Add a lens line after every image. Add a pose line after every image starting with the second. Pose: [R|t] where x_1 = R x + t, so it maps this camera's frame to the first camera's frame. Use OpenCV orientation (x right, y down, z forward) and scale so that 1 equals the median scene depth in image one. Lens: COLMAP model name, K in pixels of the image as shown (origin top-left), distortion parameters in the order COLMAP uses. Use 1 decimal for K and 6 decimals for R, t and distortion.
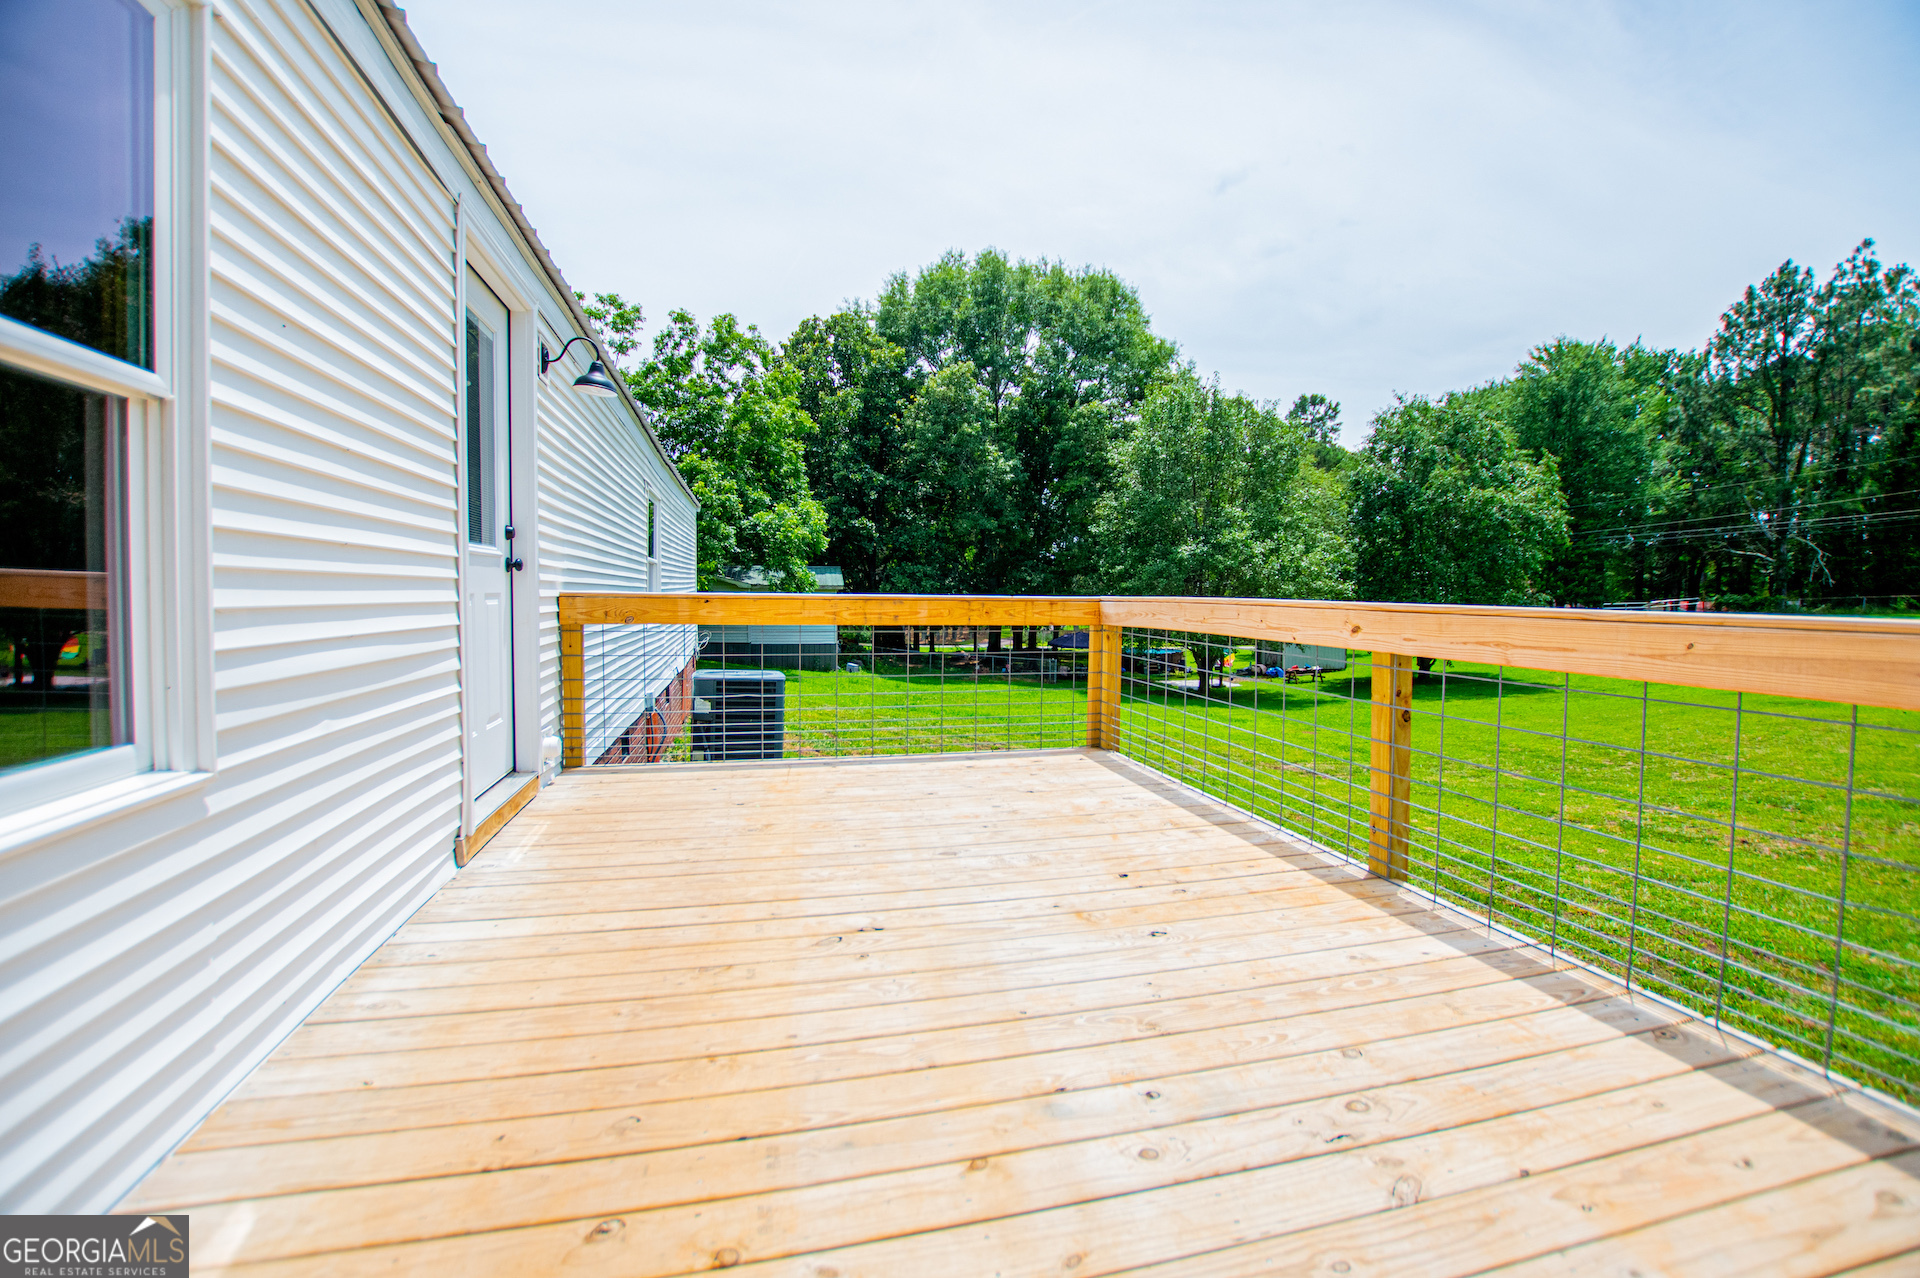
lens RADIAL K [[842.1, 0, 977.1], [0, 842.1, 650.6], [0, 0, 1]] dist [-0.028250, 0.001563]
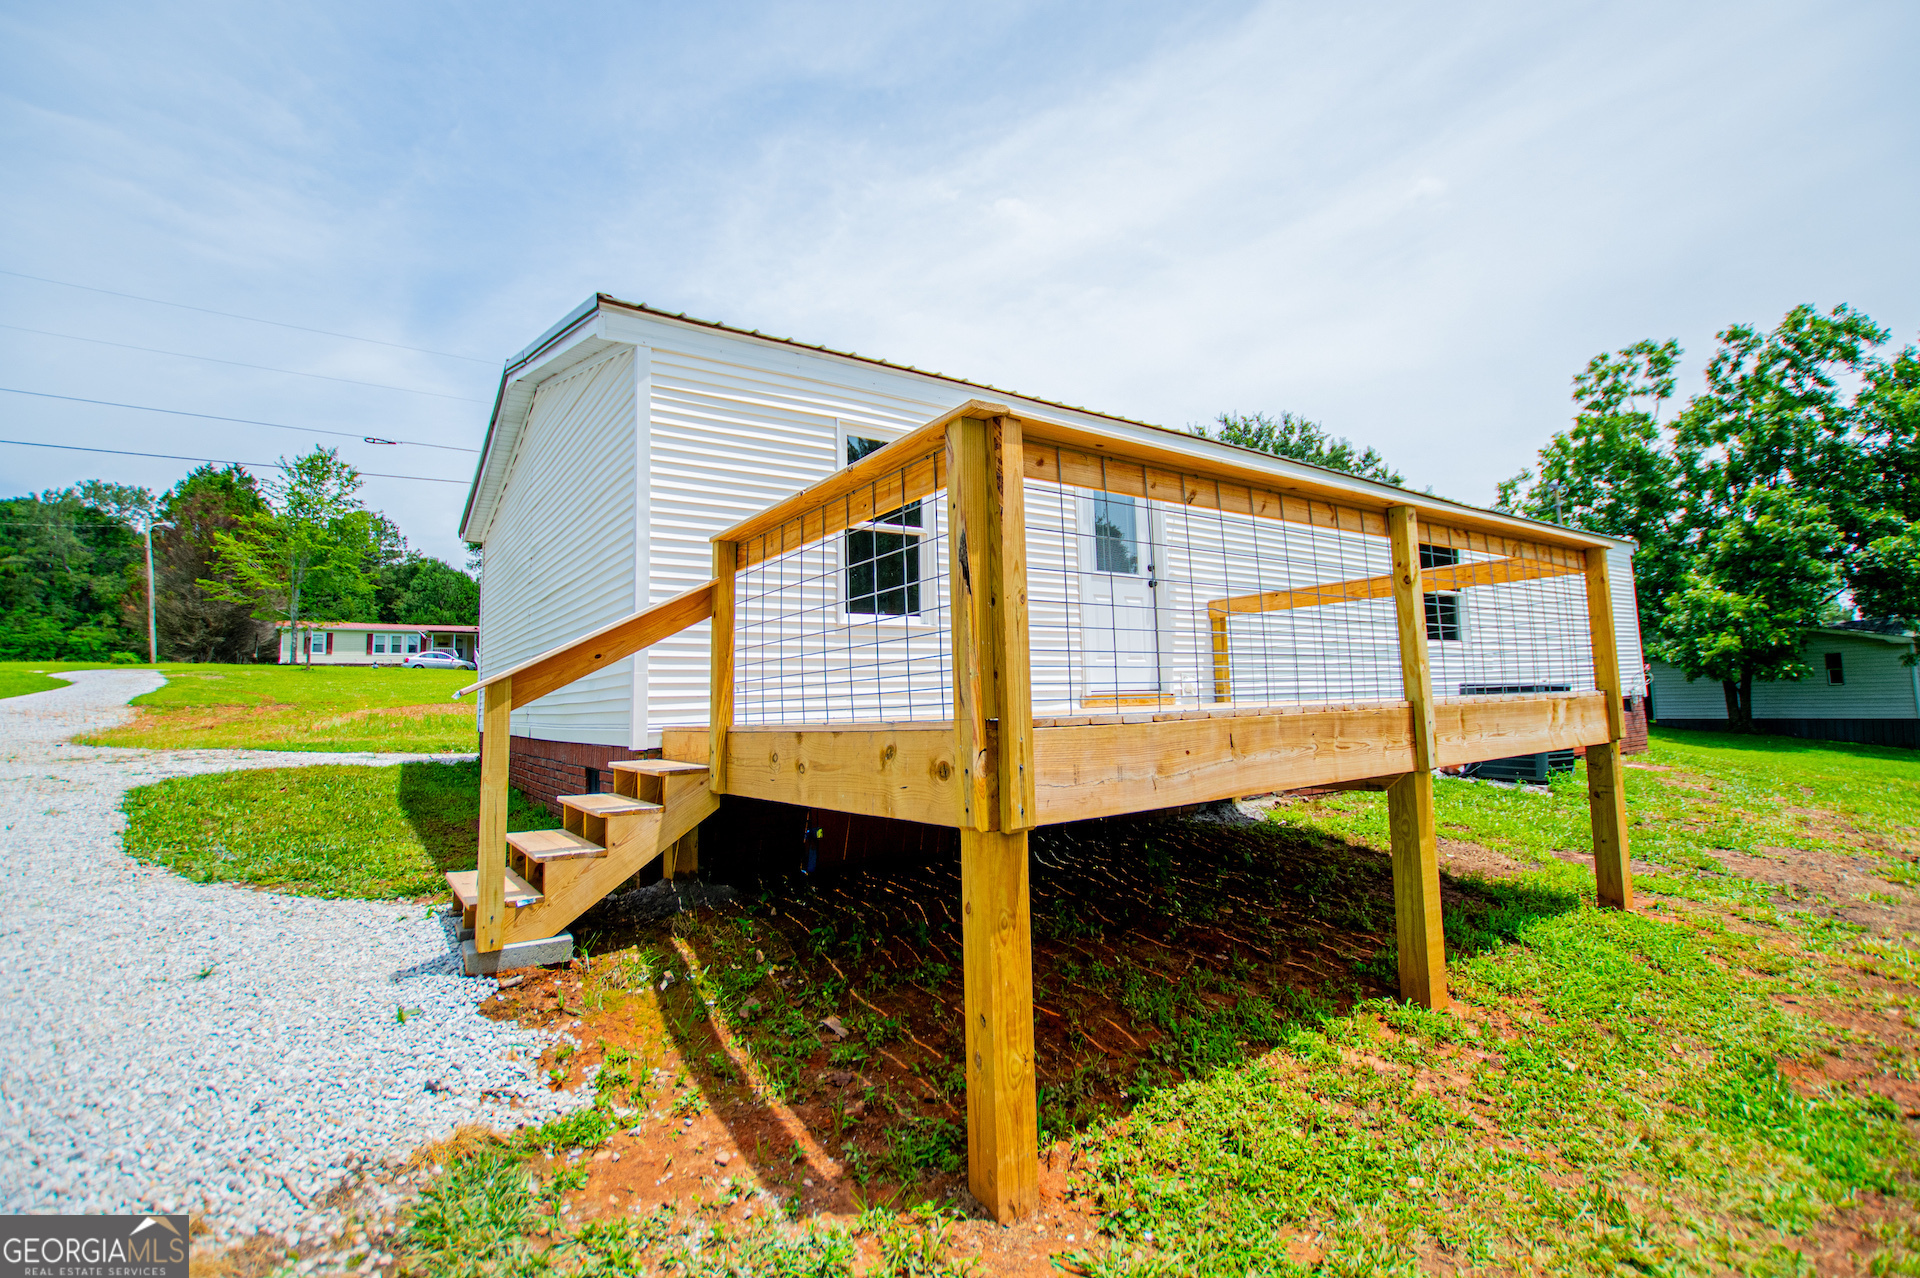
lens RADIAL K [[865.6, 0, 977.3], [0, 865.6, 631.6], [0, 0, 1]] dist [-0.025593, 0.000967]
pose [[0.360663, -0.101881, -0.927115, 0.124033], [-0.028533, 0.992346, -0.120149, 0.028265], [0.932260, 0.069786, 0.354995, -0.011927]]
